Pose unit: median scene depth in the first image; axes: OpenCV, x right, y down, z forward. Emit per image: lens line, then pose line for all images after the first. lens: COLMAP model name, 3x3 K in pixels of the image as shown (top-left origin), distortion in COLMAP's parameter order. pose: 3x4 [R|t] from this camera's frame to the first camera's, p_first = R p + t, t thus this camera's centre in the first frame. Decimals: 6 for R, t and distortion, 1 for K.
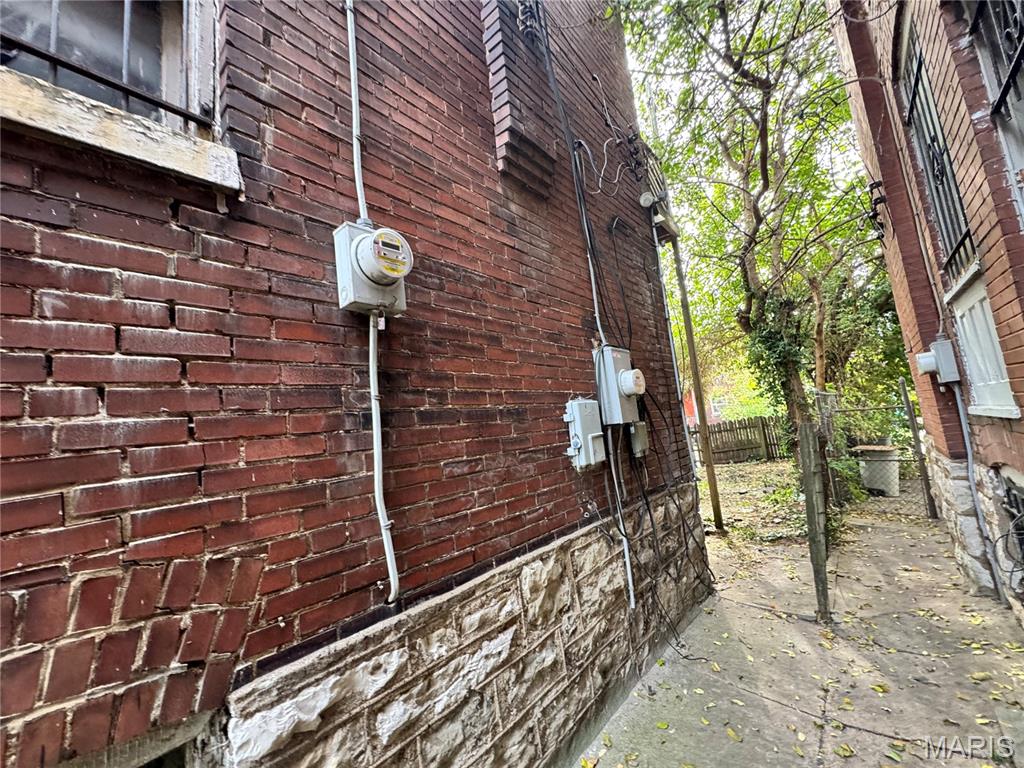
lens RADIAL K [[408.5, 0, 512.0], [0, 408.5, 384.0], [0, 0, 1]] dist [-0.002068, -0.000062]
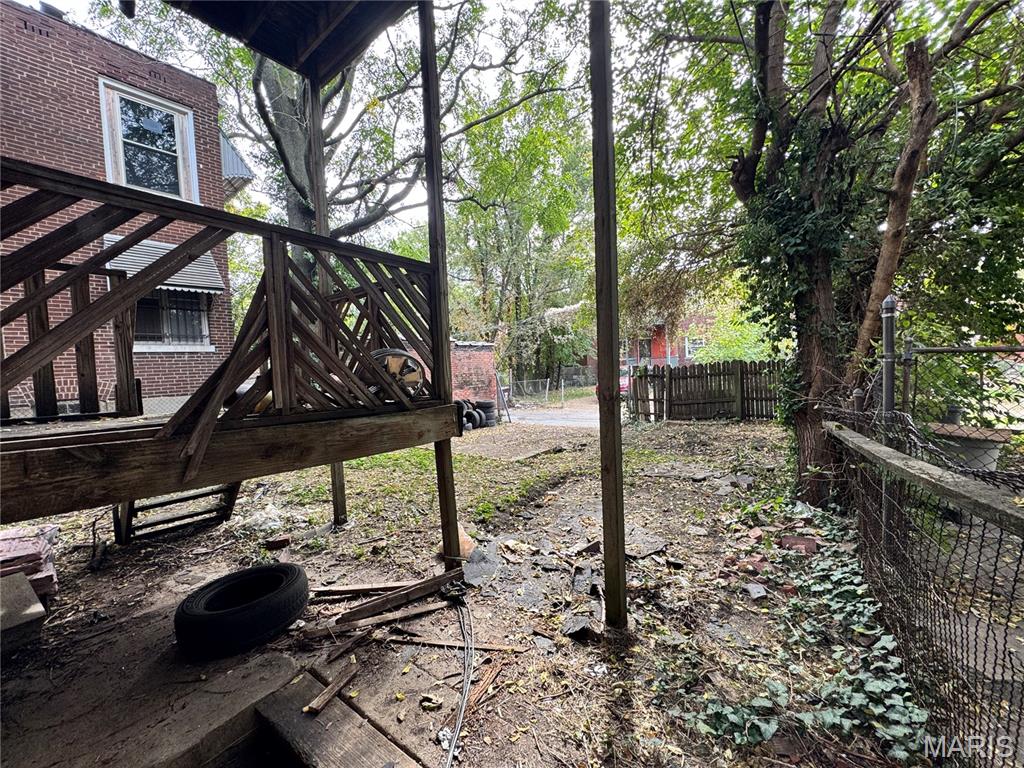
lens RADIAL K [[408.5, 0, 512.0], [0, 408.5, 384.0], [0, 0, 1]] dist [-0.002068, -0.000062]
pose [[0.997189, 0.056432, 0.049296, 0.263967], [-0.063740, 0.984709, 0.162126, 0.044972], [-0.039393, -0.164812, 0.985538, 0.457291]]
